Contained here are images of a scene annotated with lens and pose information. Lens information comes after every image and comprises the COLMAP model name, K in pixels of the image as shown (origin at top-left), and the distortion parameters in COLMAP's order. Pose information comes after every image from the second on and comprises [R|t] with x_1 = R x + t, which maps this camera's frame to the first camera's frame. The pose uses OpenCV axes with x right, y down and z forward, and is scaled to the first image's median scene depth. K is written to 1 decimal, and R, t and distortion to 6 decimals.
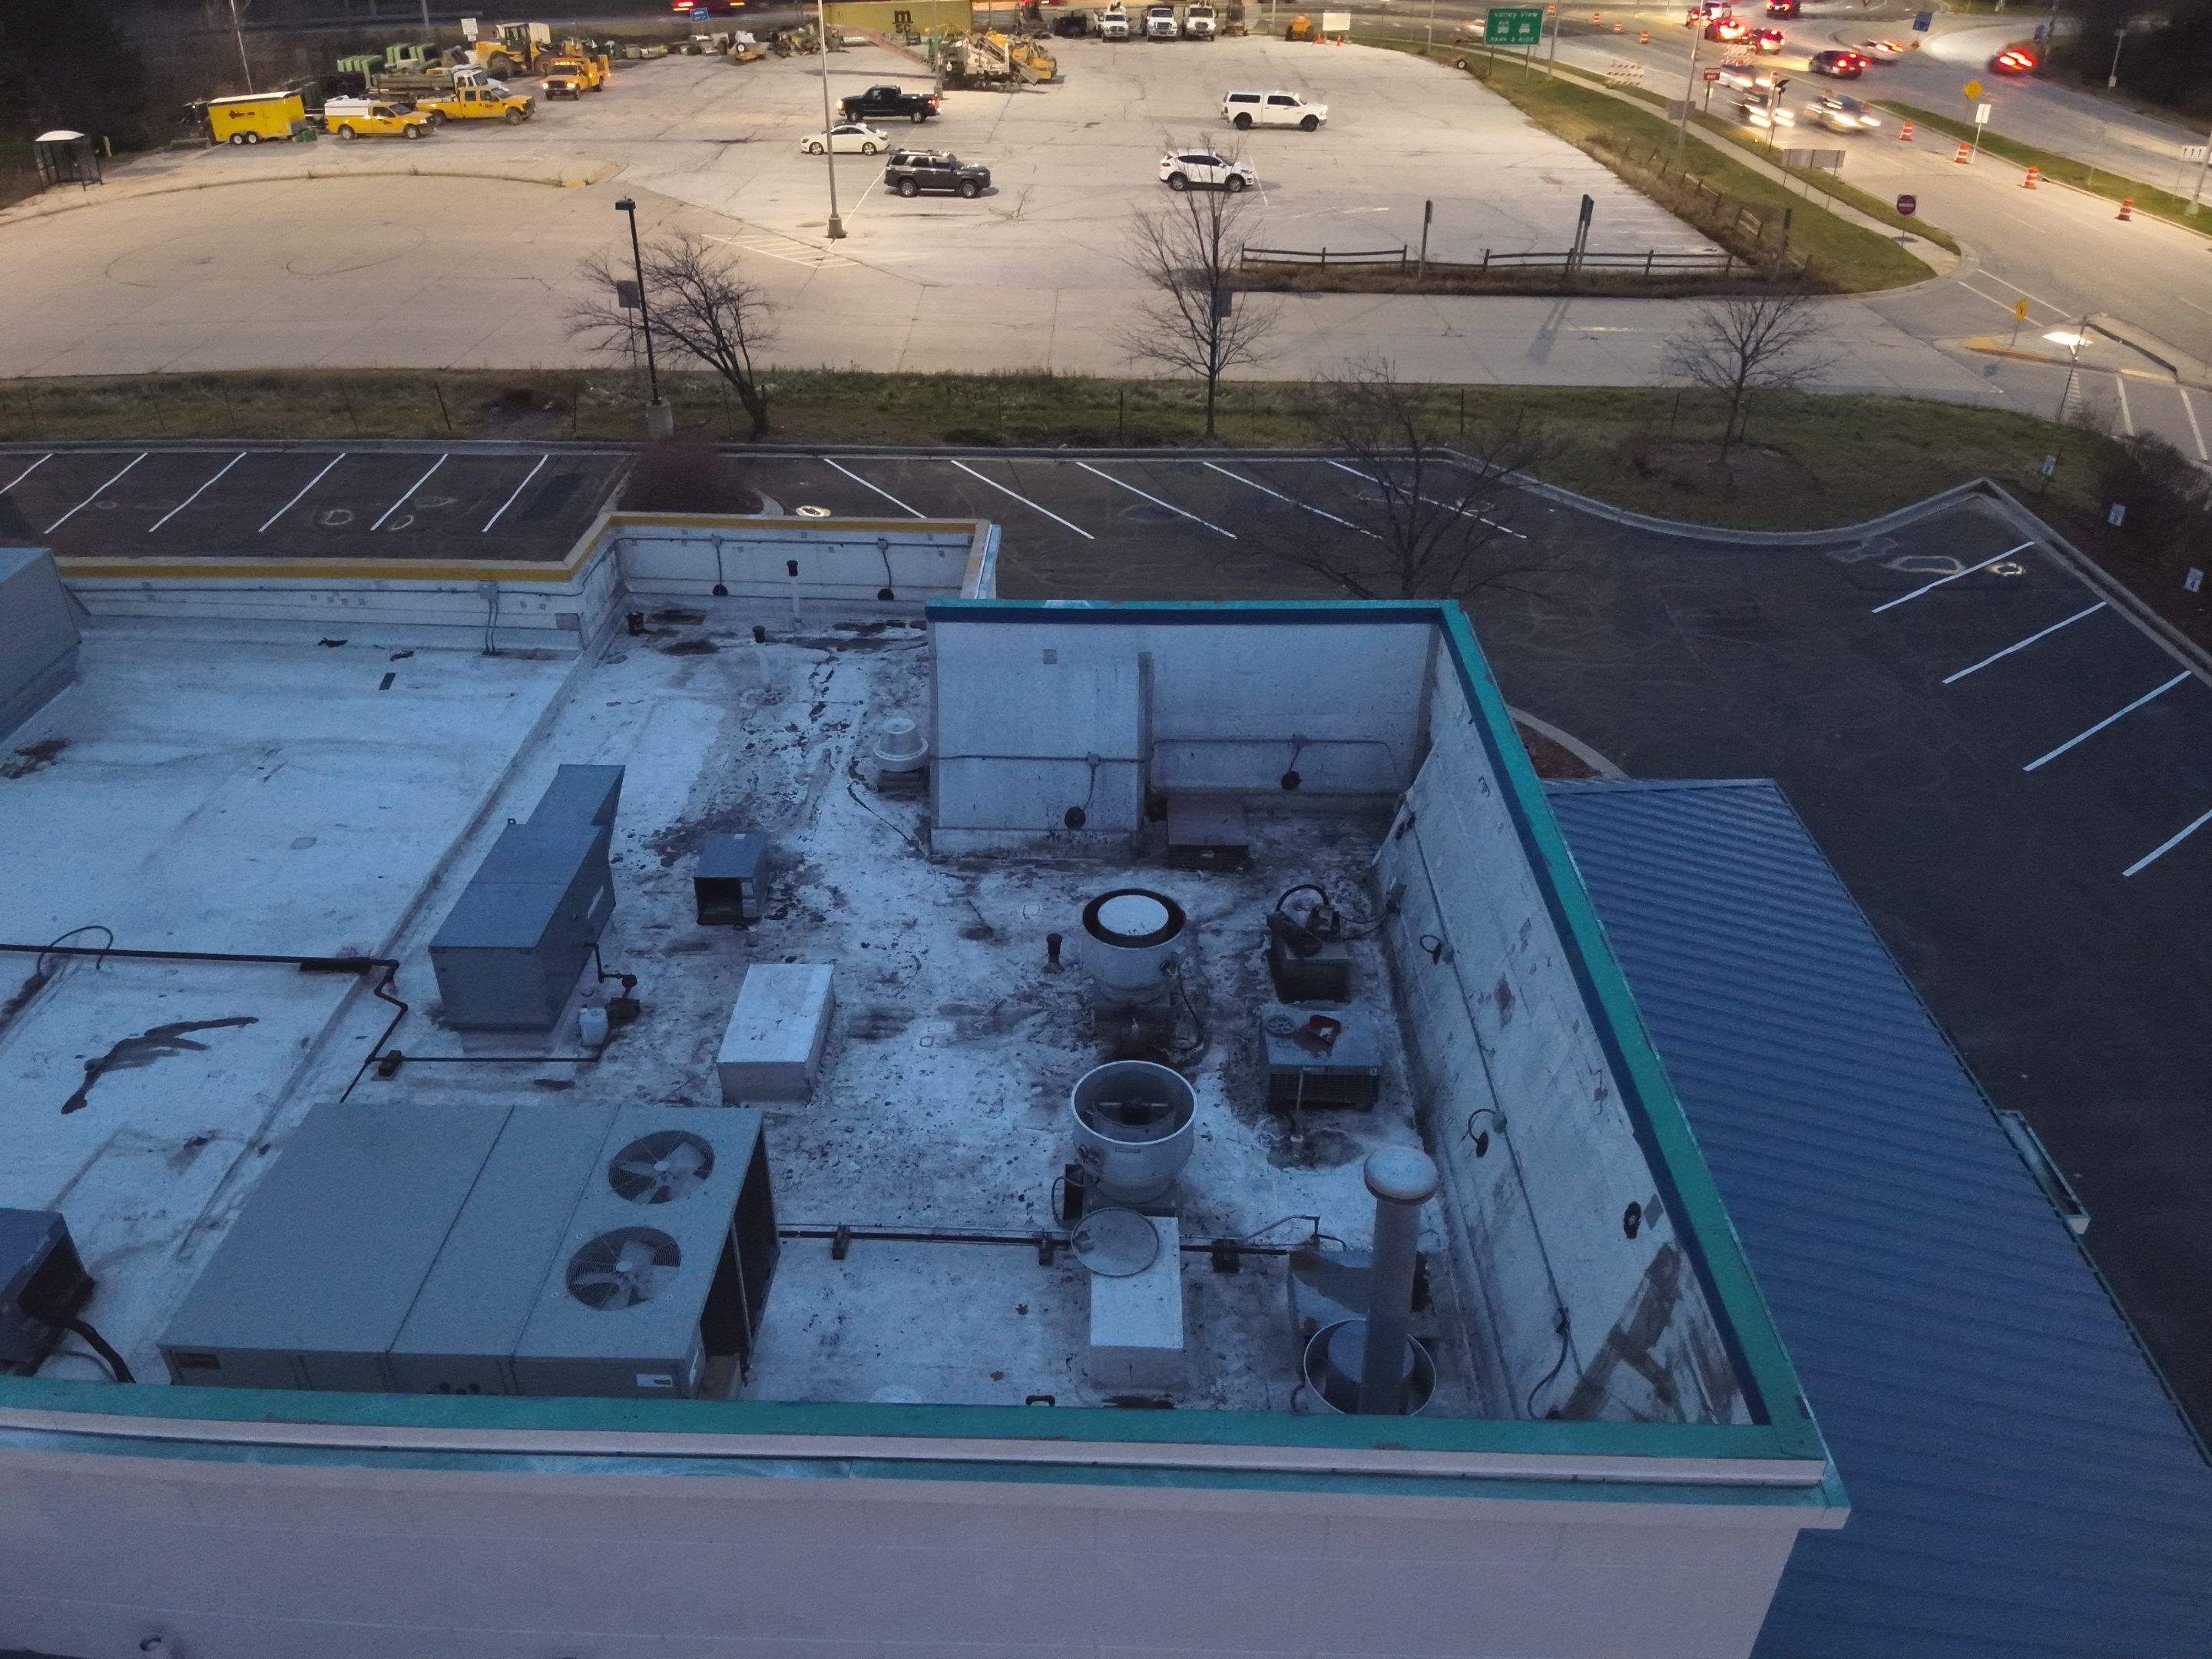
lens RADIAL K [[1585.2, 0, 1089.6], [0, 1585.2, 838.2], [0, 0, 1]] dist [0.152219, -0.270082]
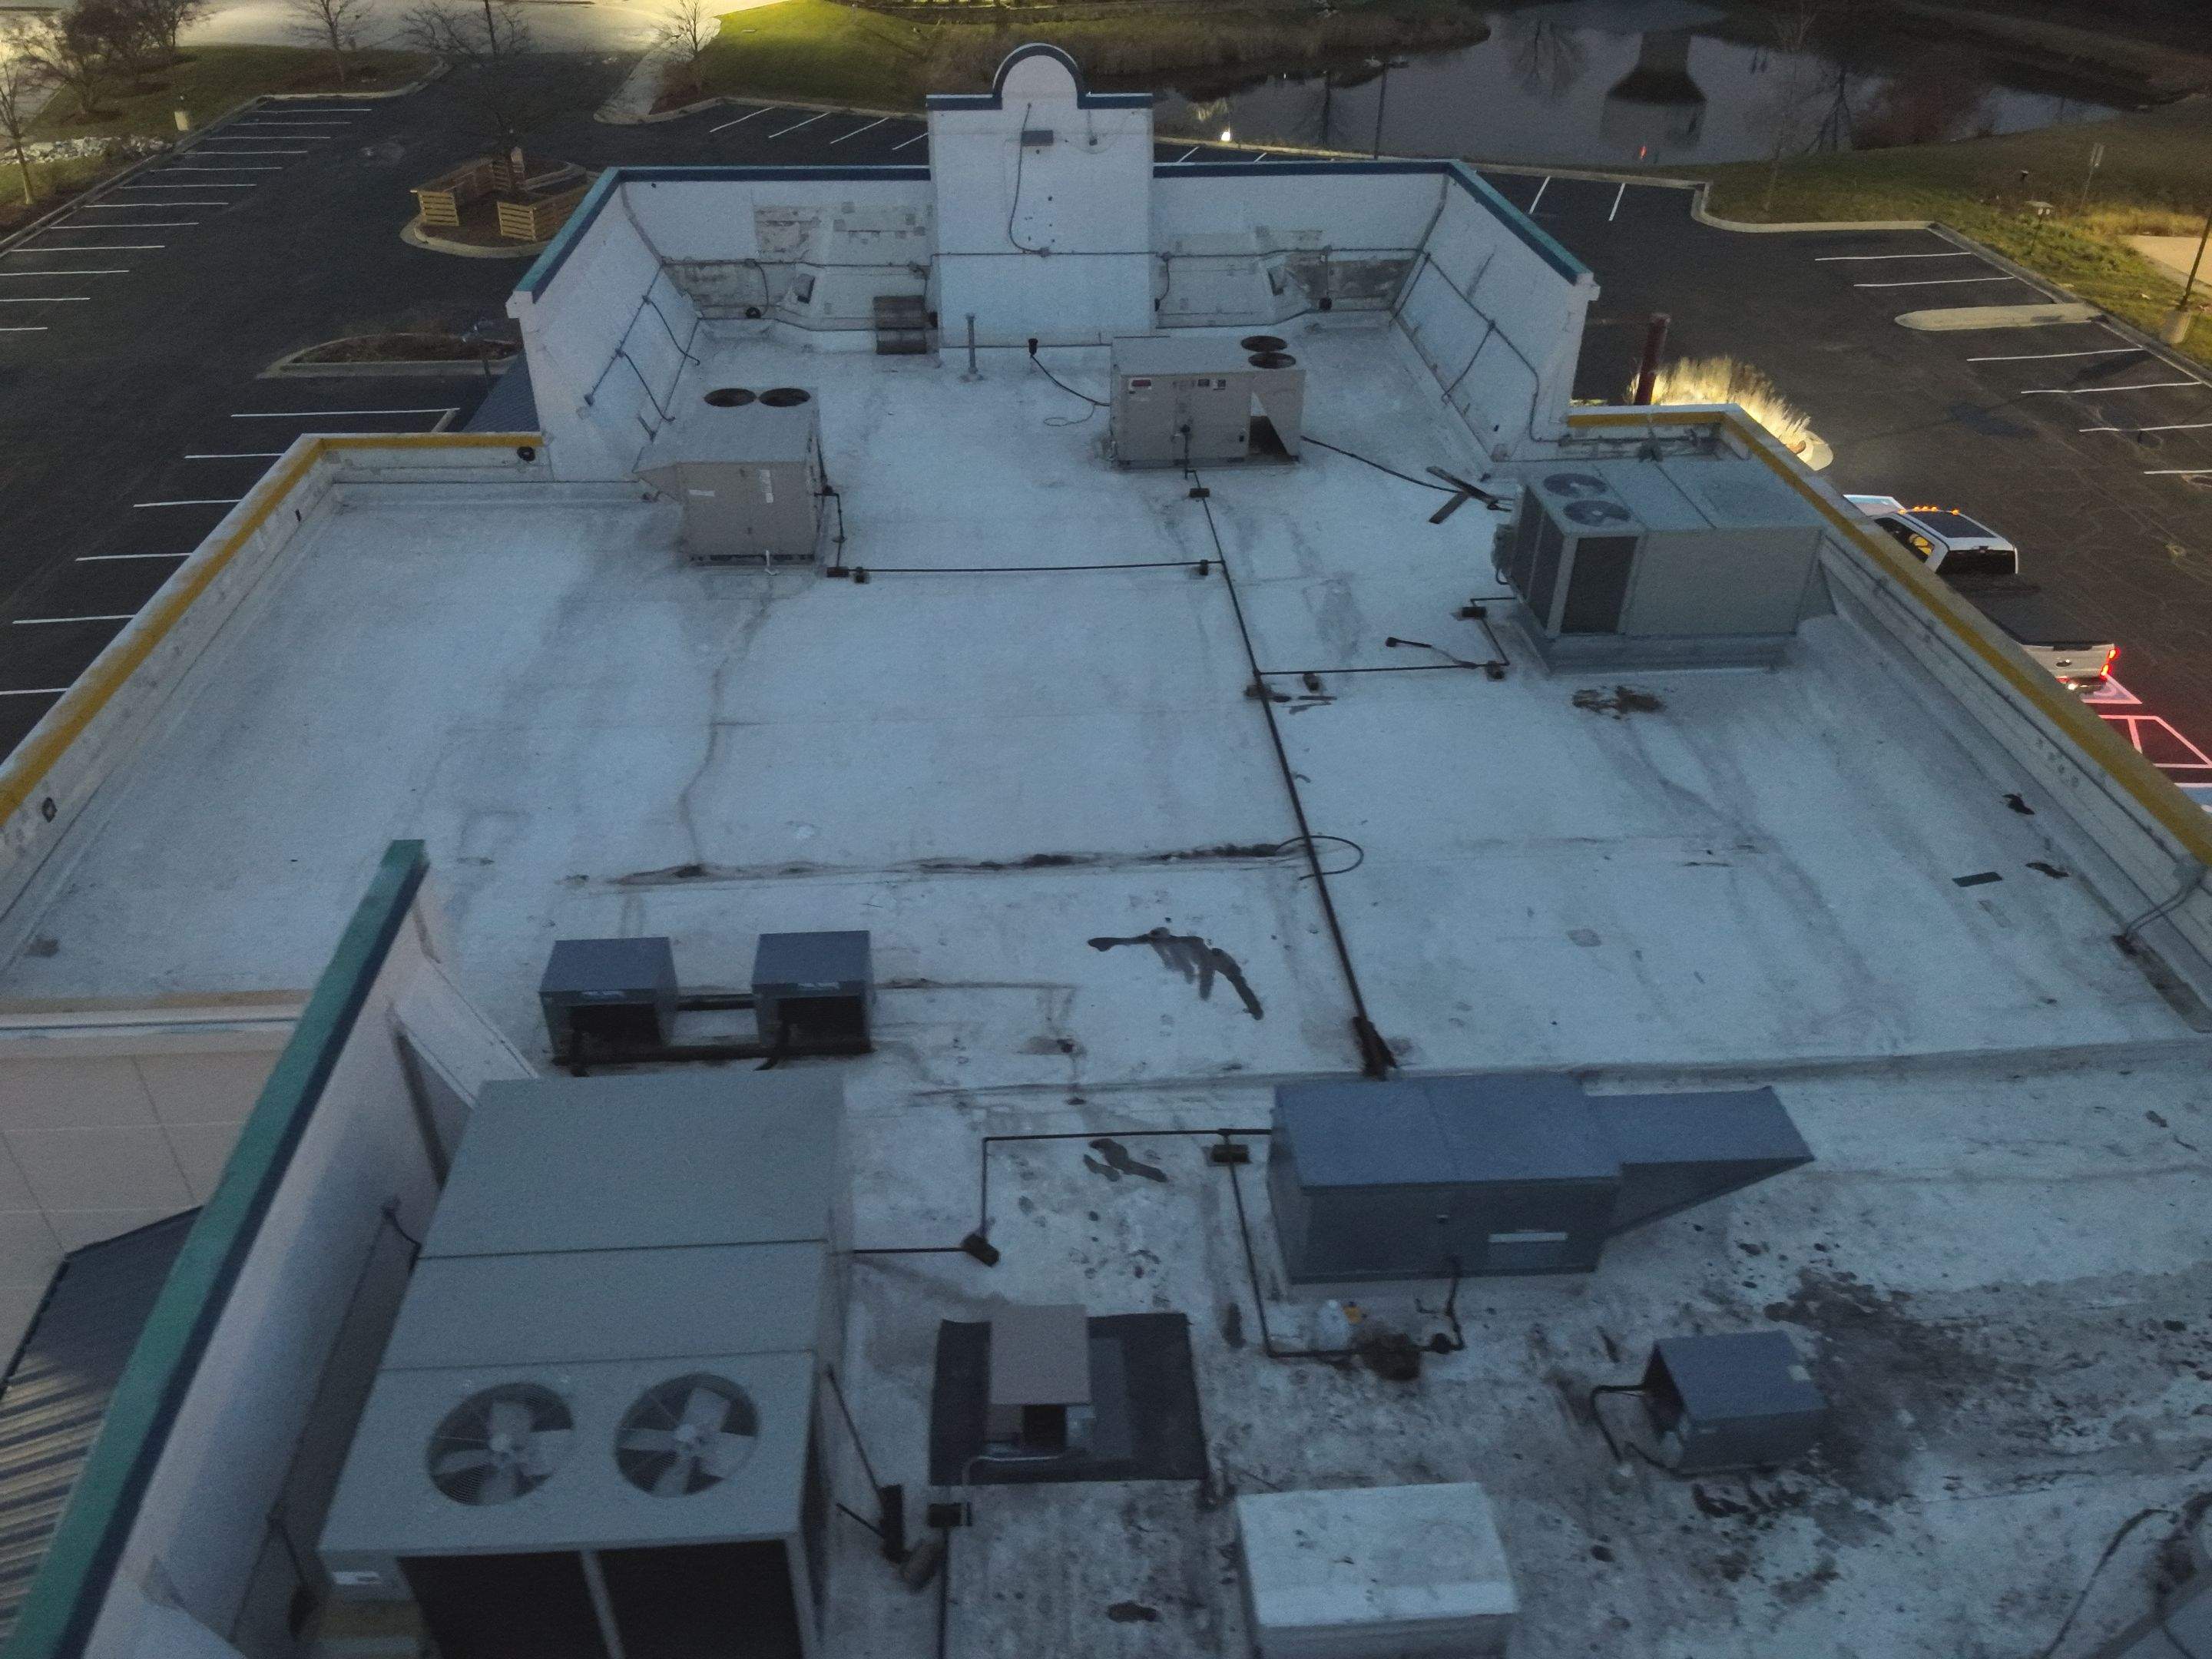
lens RADIAL K [[1585.2, 0, 1089.6], [0, 1585.2, 838.2], [0, 0, 1]] dist [0.152219, -0.270082]
pose [[0.095036, 0.560908, -0.822405, 0.115326], [-0.533178, 0.726335, 0.433773, -0.230294], [0.840649, 0.397264, 0.368091, 0.437378]]
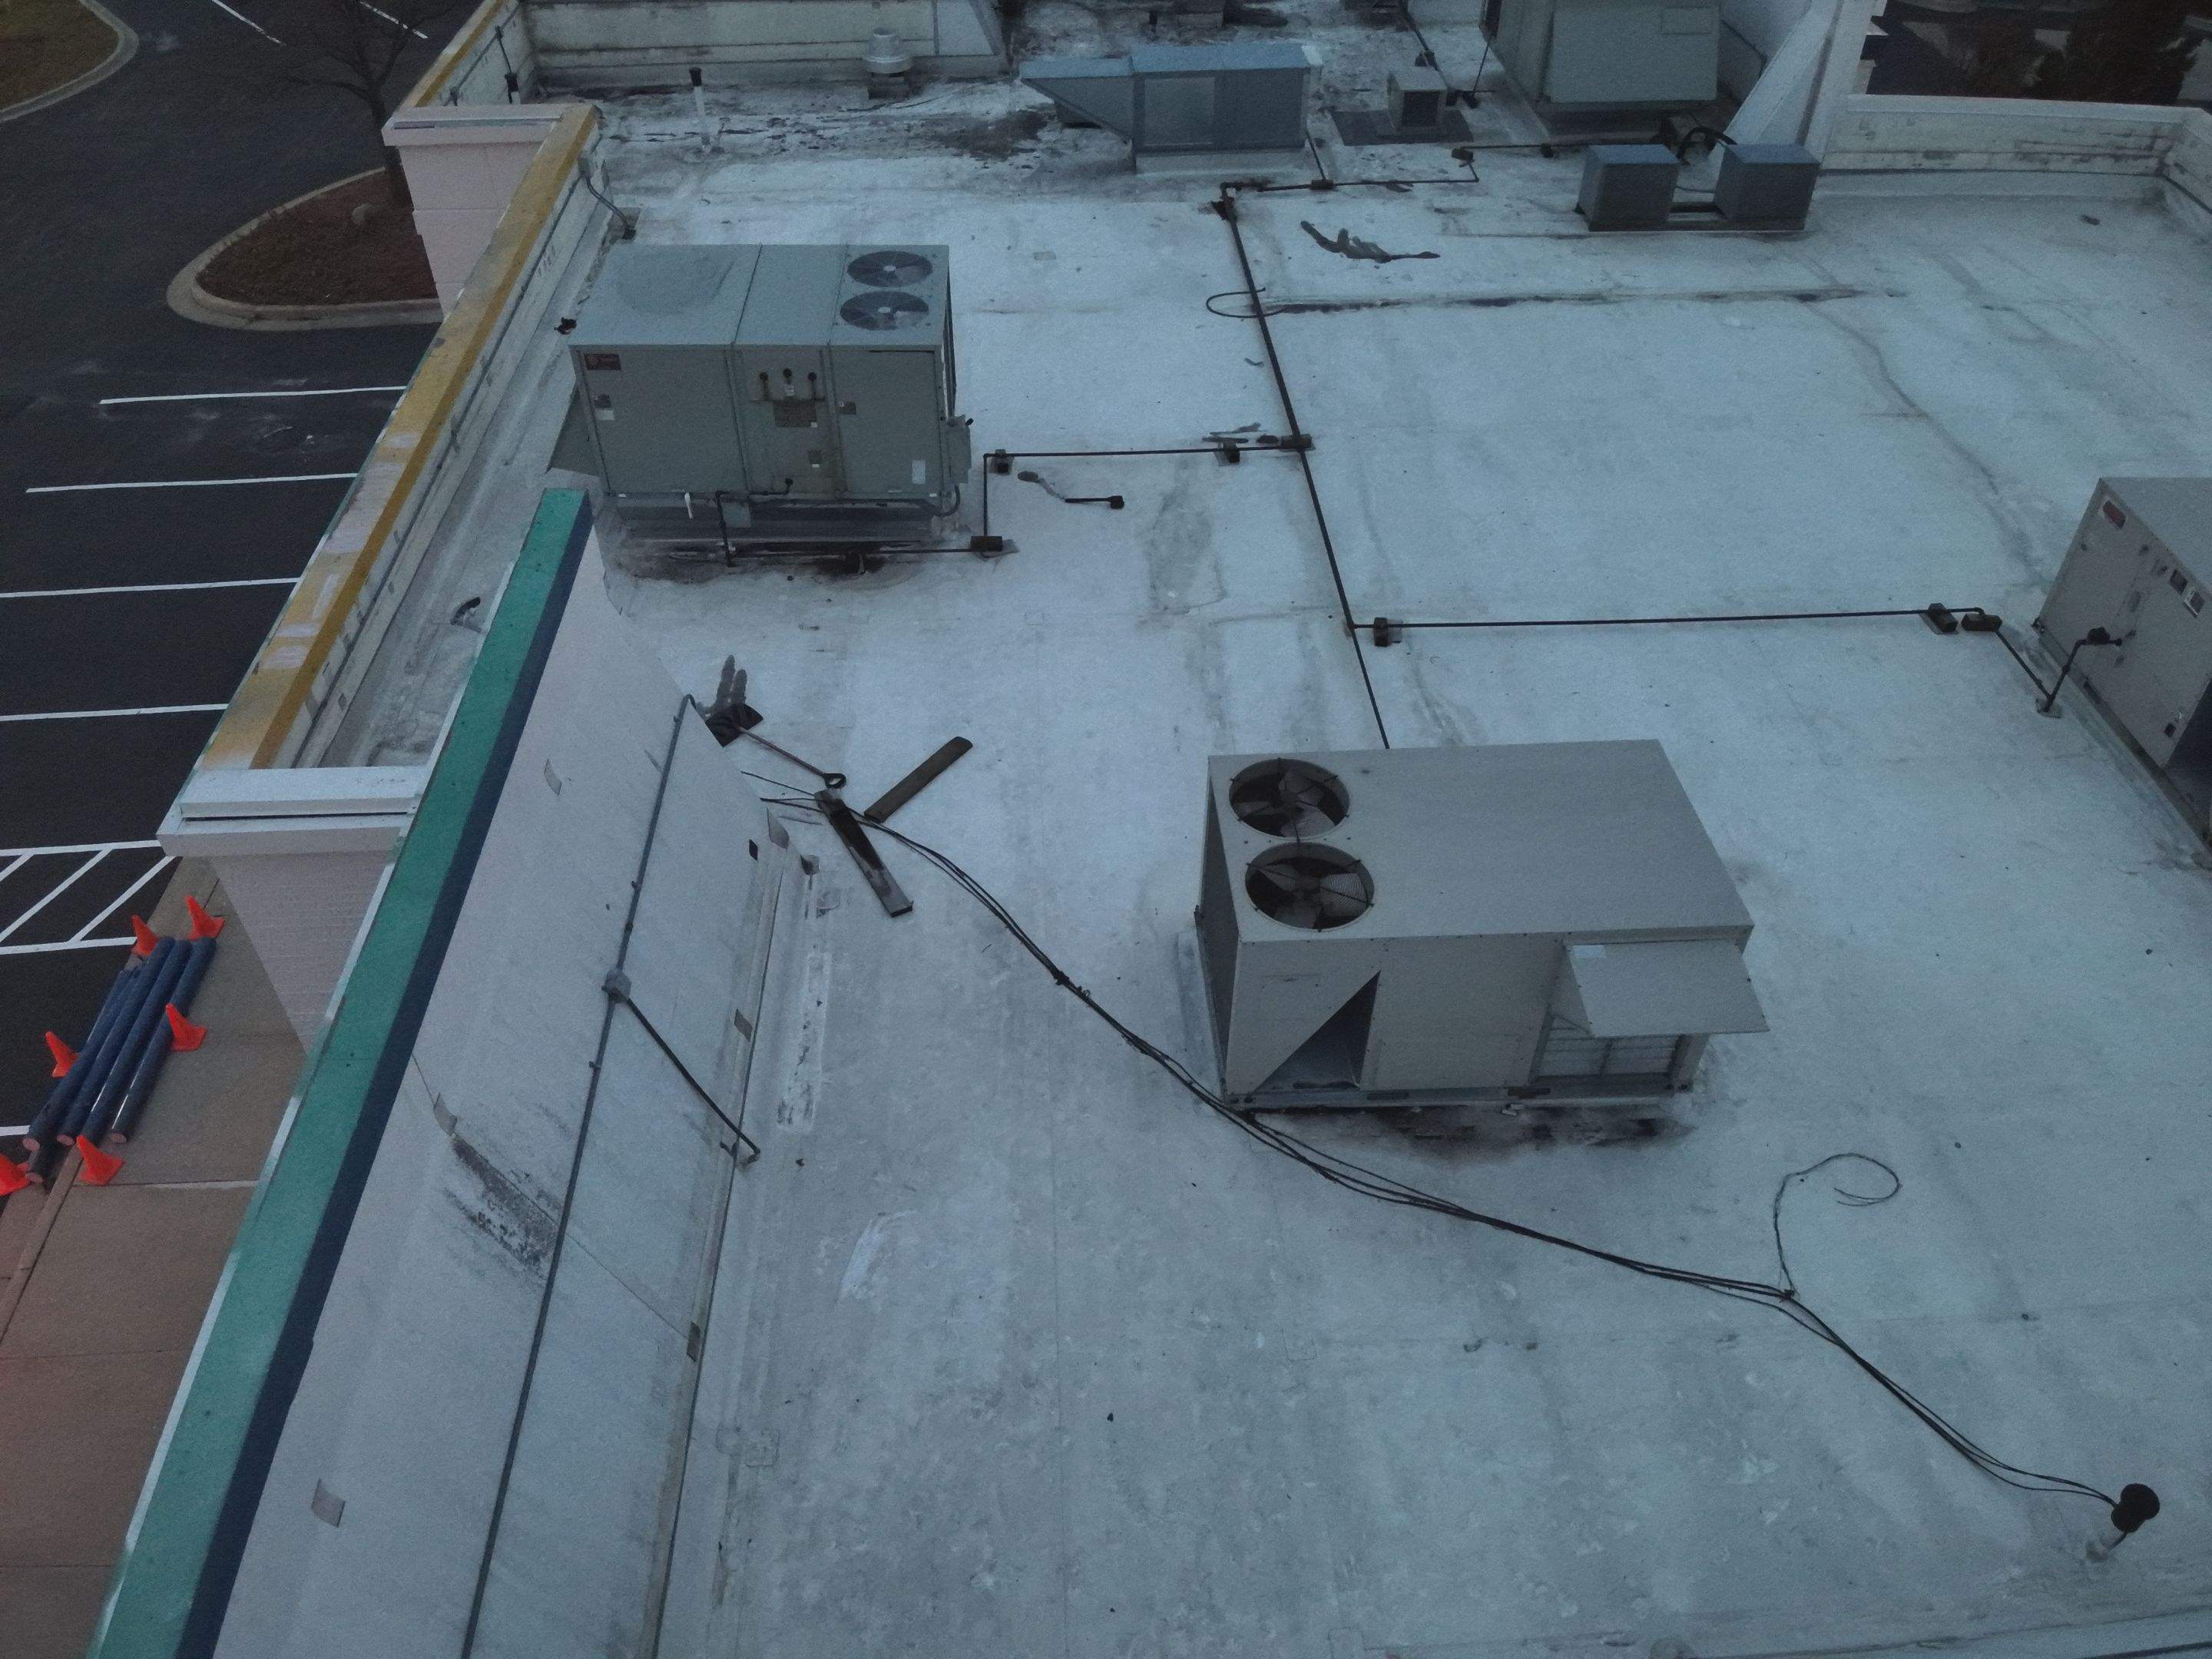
lens RADIAL K [[1587.5, 0, 1092.6], [0, 1587.5, 840.7], [0, 0, 1]] dist [0.131651, -0.231674]
pose [[-0.073158, -0.677989, 0.731423, -1.361606], [0.525853, 0.596937, 0.605924, -0.345852], [-0.847424, 0.428949, 0.312852, 0.750208]]
